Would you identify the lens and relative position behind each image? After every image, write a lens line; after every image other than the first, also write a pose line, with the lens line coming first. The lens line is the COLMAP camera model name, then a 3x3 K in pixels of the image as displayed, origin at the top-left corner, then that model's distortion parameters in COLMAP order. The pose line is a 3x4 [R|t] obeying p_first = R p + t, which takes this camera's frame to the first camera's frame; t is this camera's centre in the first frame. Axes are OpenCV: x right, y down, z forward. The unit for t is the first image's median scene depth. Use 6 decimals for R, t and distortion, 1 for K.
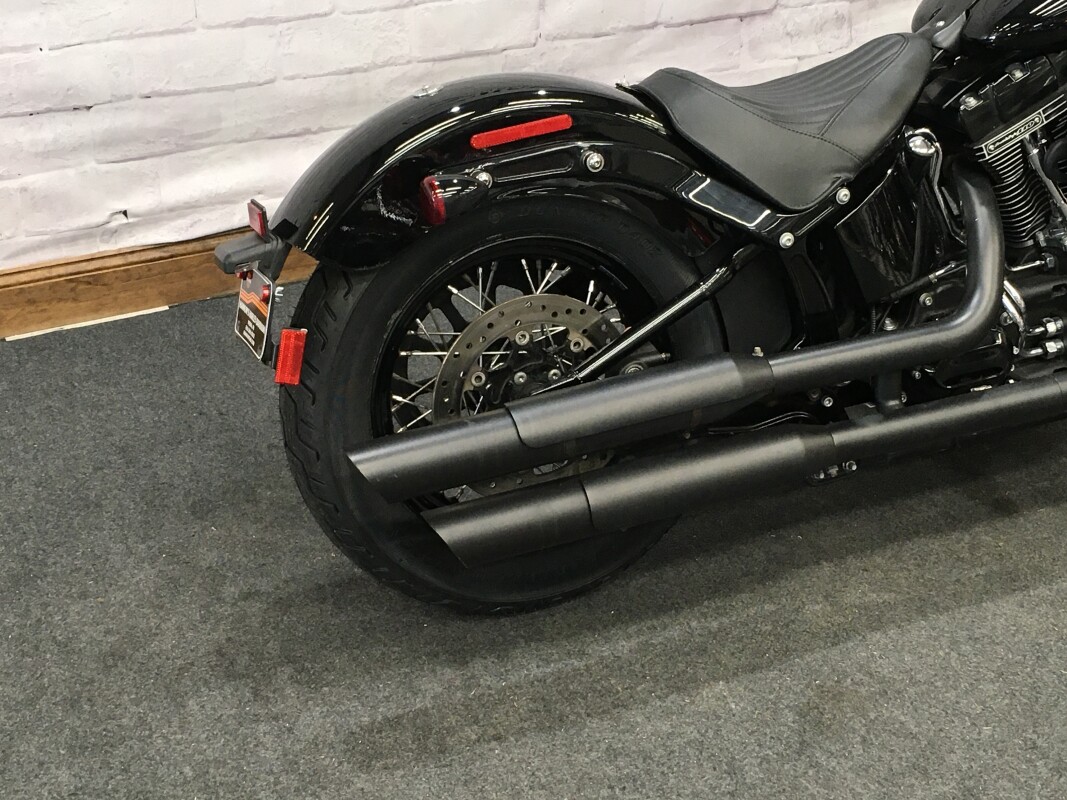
lens RADIAL K [[1747.7, 0, 535.5], [0, 1747.7, 397.5], [0, 0, 1]] dist [0.047154, 0.000000]
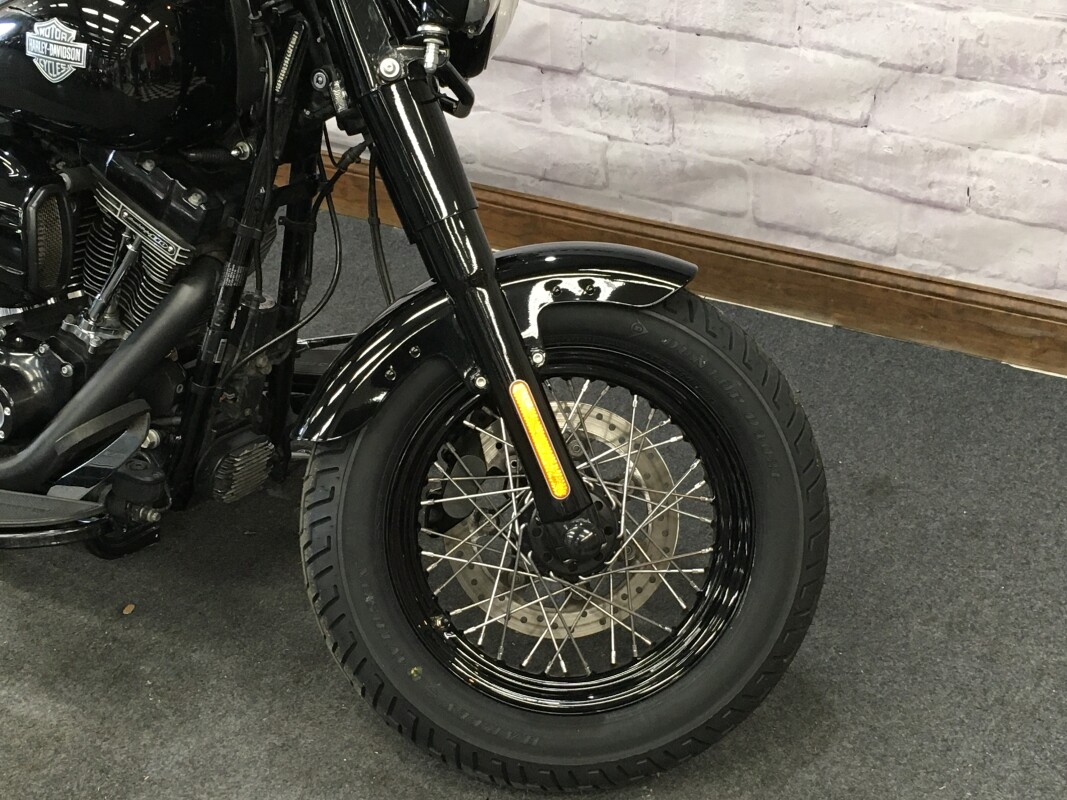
lens RADIAL K [[1747.7, 0, 532.1], [0, 1747.7, 399.7], [0, 0, 1]] dist [0.047154, 0.000000]
pose [[0.609306, 0.411357, -0.677887, 0.867258], [-0.388226, 0.900194, 0.197309, -0.261800], [0.691395, 0.142952, 0.708194, 0.421472]]
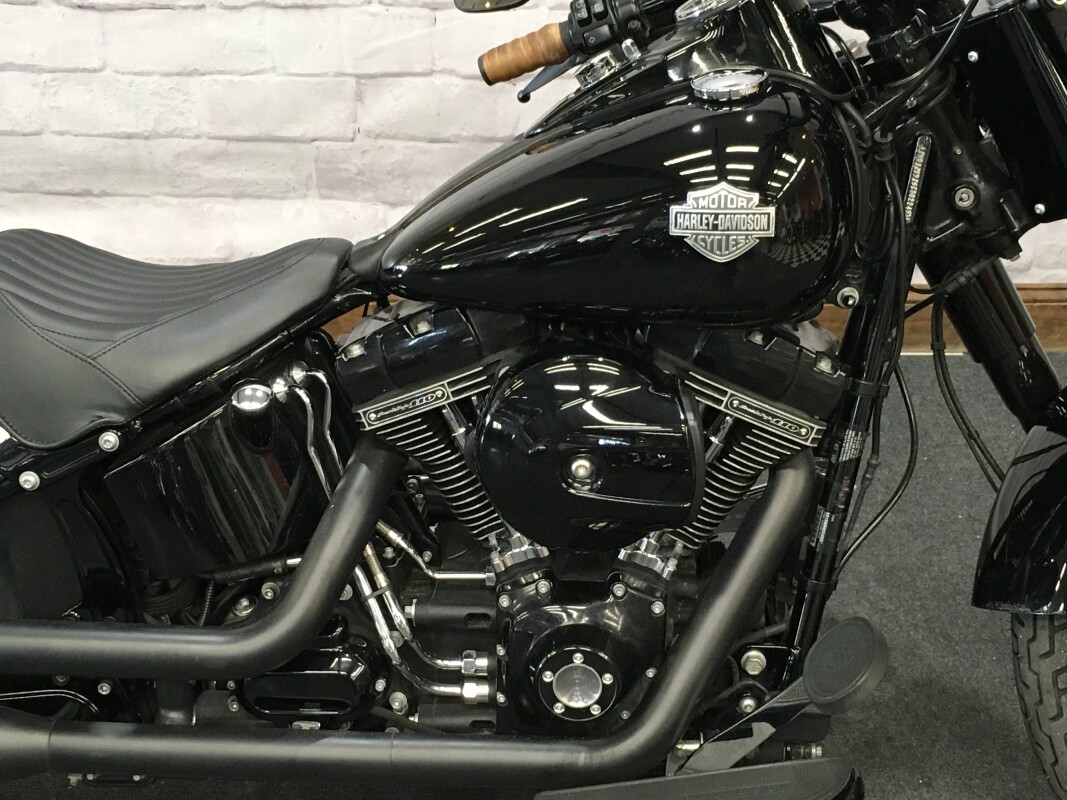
lens RADIAL K [[1747.7, 0, 532.3], [0, 1747.7, 401.2], [0, 0, 1]] dist [0.047154, 0.000000]
pose [[0.903327, 0.224150, -0.365727, 0.437370], [-0.216803, 0.974268, 0.061625, -0.155014], [0.370130, 0.023623, 0.928680, 0.252160]]
